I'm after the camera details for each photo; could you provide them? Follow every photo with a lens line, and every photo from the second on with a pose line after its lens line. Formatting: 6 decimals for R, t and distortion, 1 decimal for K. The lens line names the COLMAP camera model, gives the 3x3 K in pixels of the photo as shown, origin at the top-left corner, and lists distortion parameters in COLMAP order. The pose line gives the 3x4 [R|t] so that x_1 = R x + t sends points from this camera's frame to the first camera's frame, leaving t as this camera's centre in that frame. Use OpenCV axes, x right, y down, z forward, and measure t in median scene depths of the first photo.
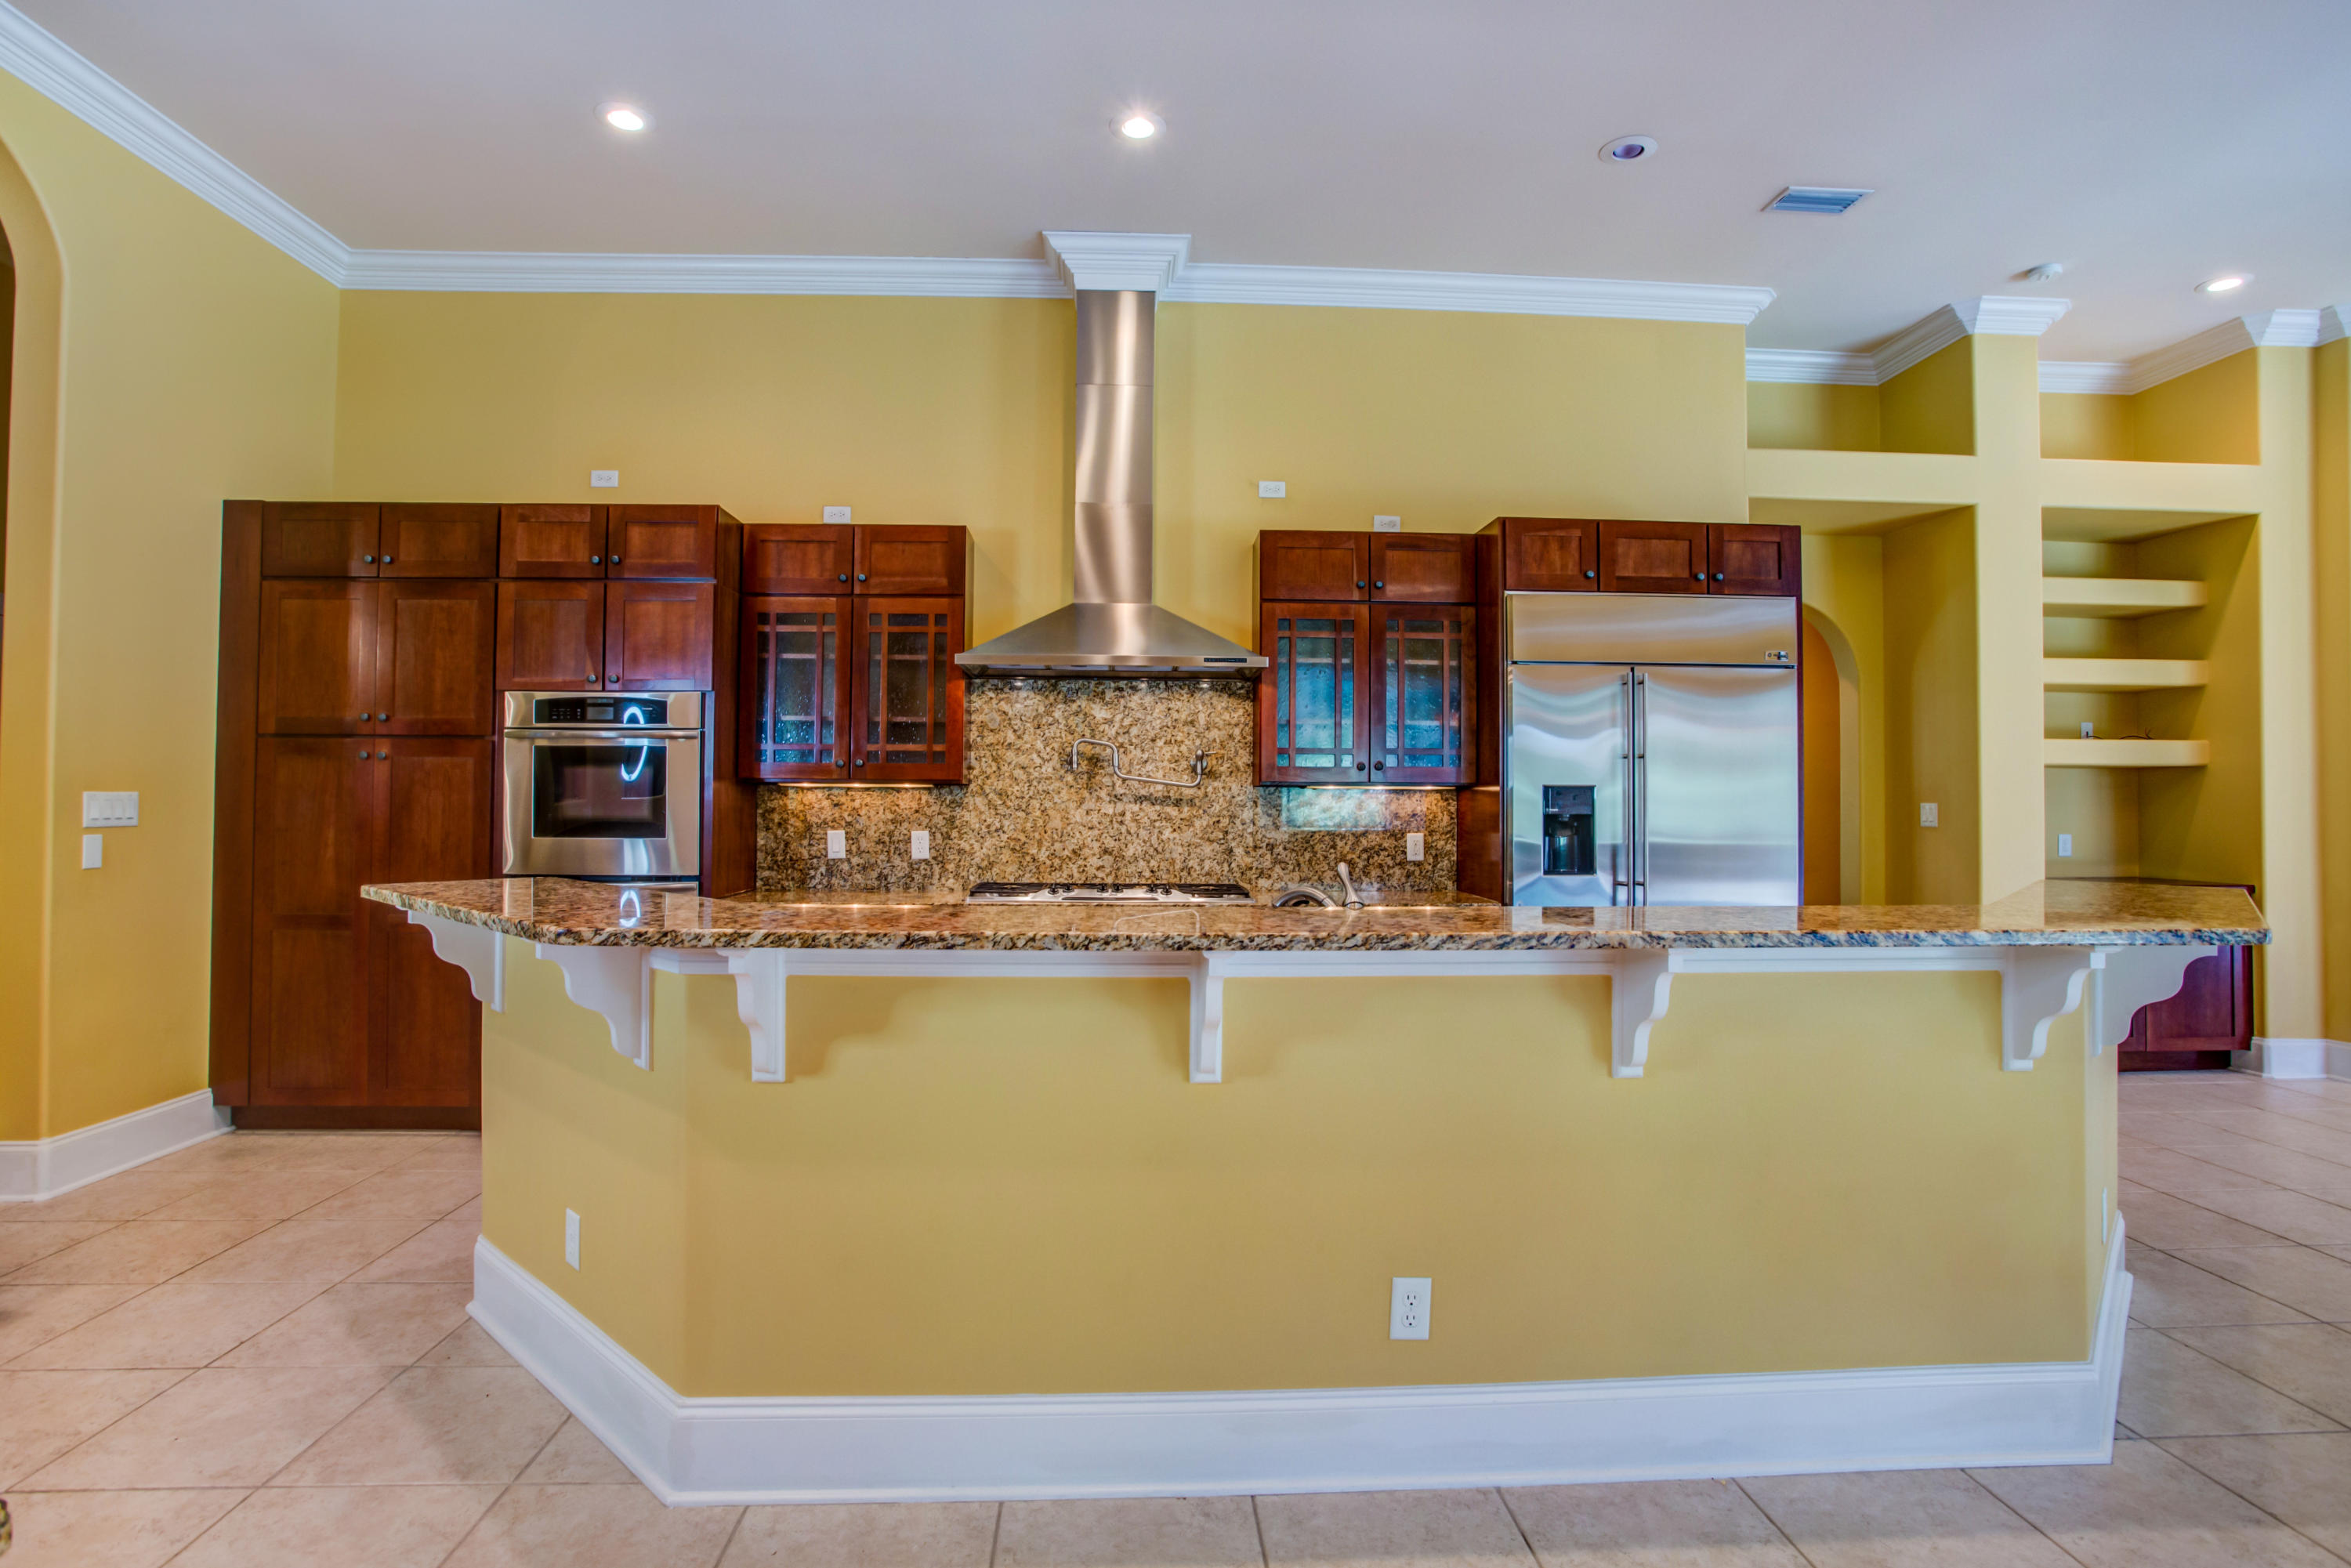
lens RADIAL K [[1167.3, 0, 1189.5], [0, 1167.3, 784.4], [0, 0, 1]] dist [-0.069703, 0.031038]
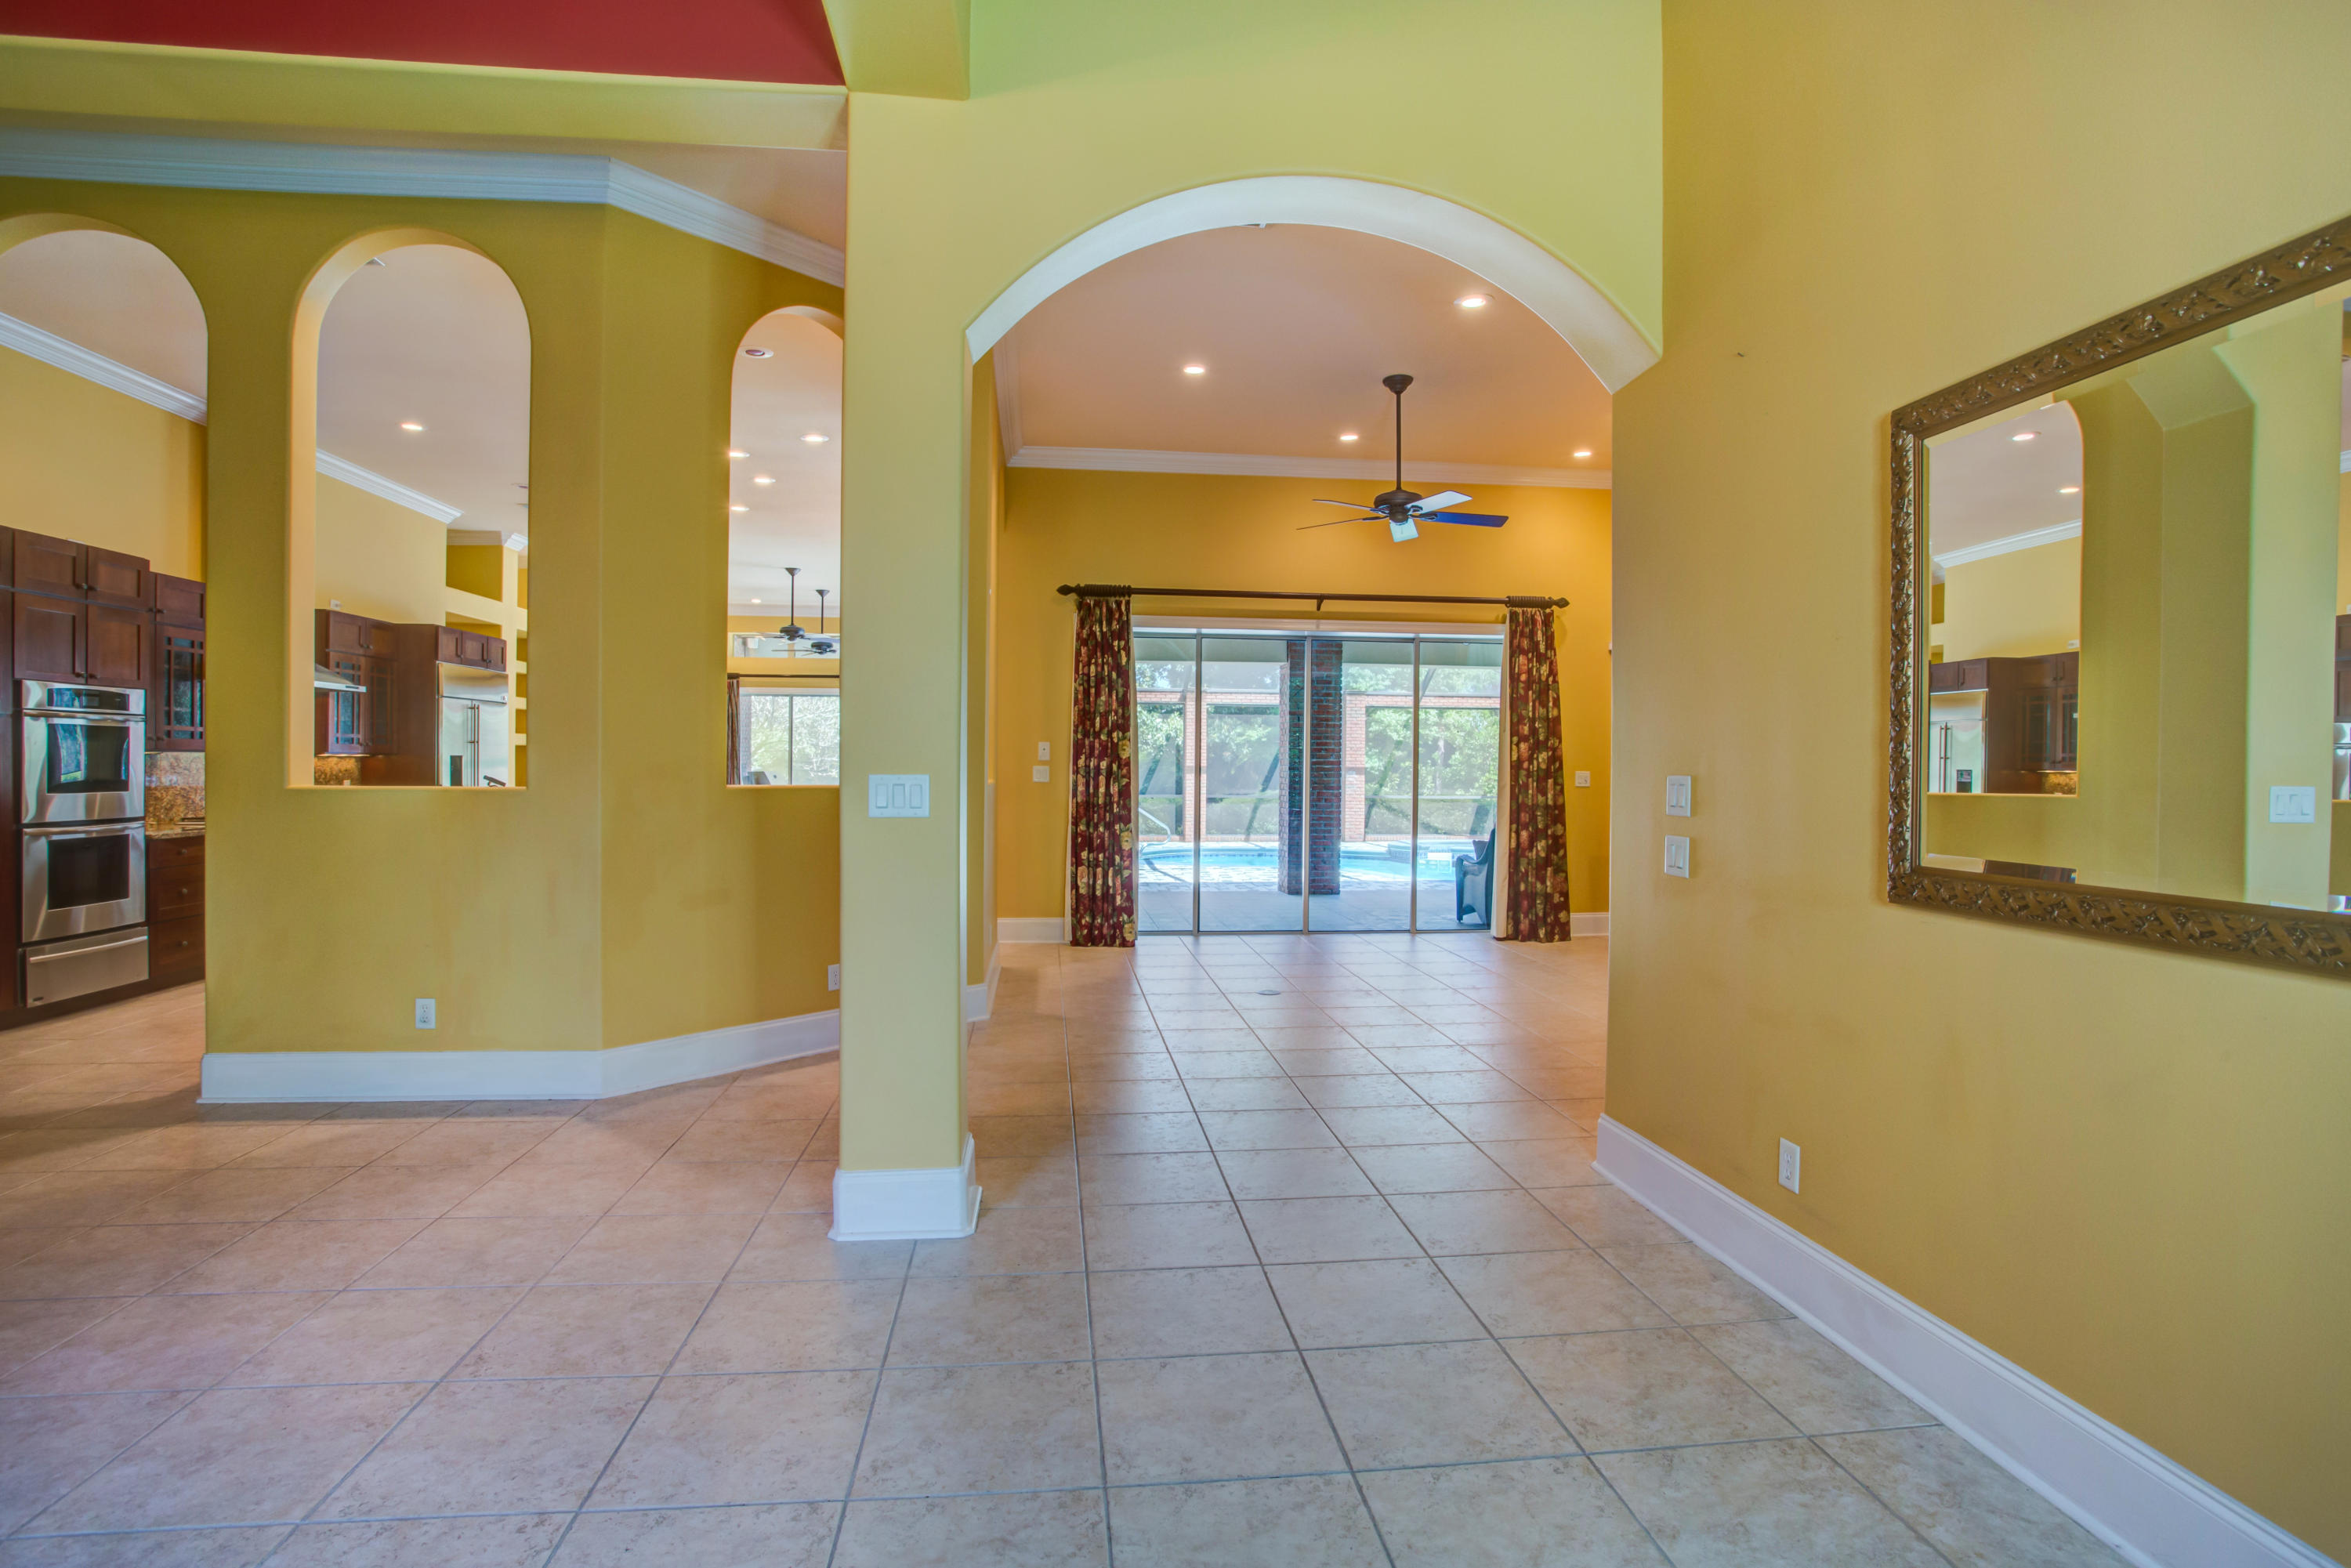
lens RADIAL K [[1167.3, 0, 1163.9], [0, 1167.3, 771.6], [0, 0, 1]] dist [-0.069703, 0.031038]
pose [[-0.045054, -0.011180, 0.998922, -1.657360], [-0.019439, 0.999758, 0.010313, -0.014456], [-0.998795, -0.018954, -0.045260, -0.182791]]
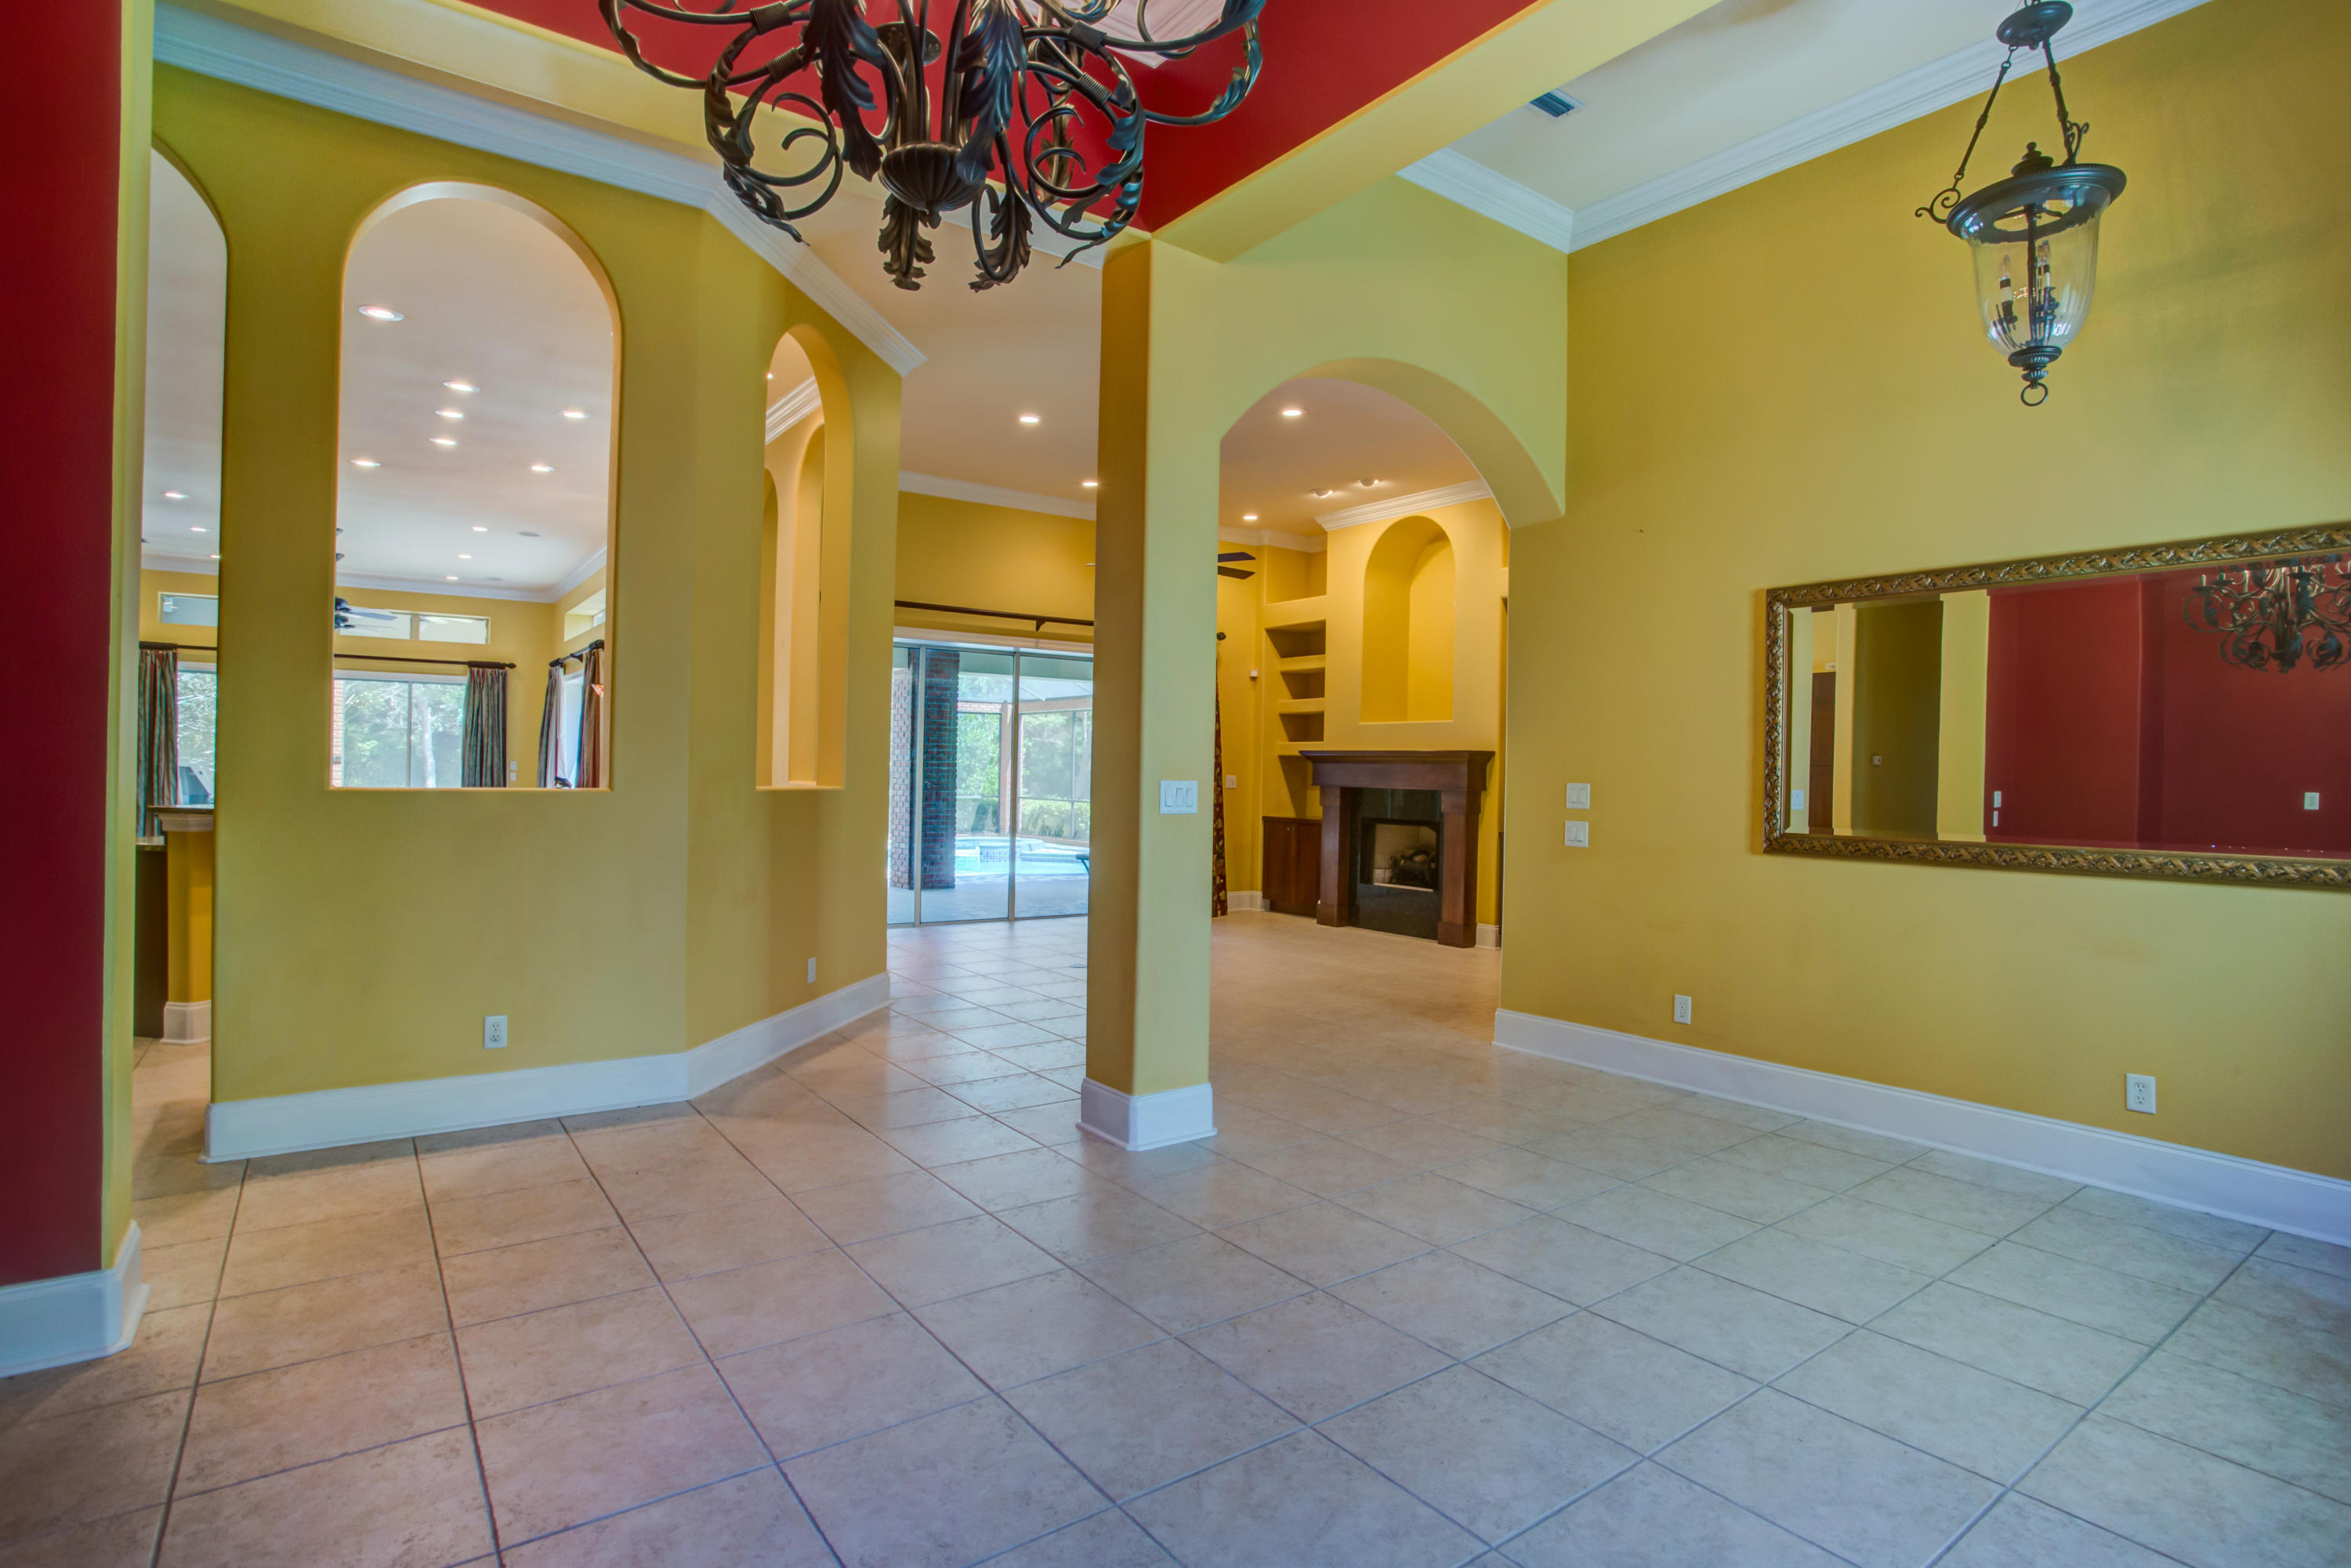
lens RADIAL K [[1167.3, 0, 1170.3], [0, 1167.3, 783.9], [0, 0, 1]] dist [-0.069703, 0.031038]
pose [[-0.532348, -0.023665, 0.846195, -1.706155], [-0.031184, 0.999479, 0.008334, -0.007840], [-0.845951, -0.021951, -0.532809, 0.371503]]
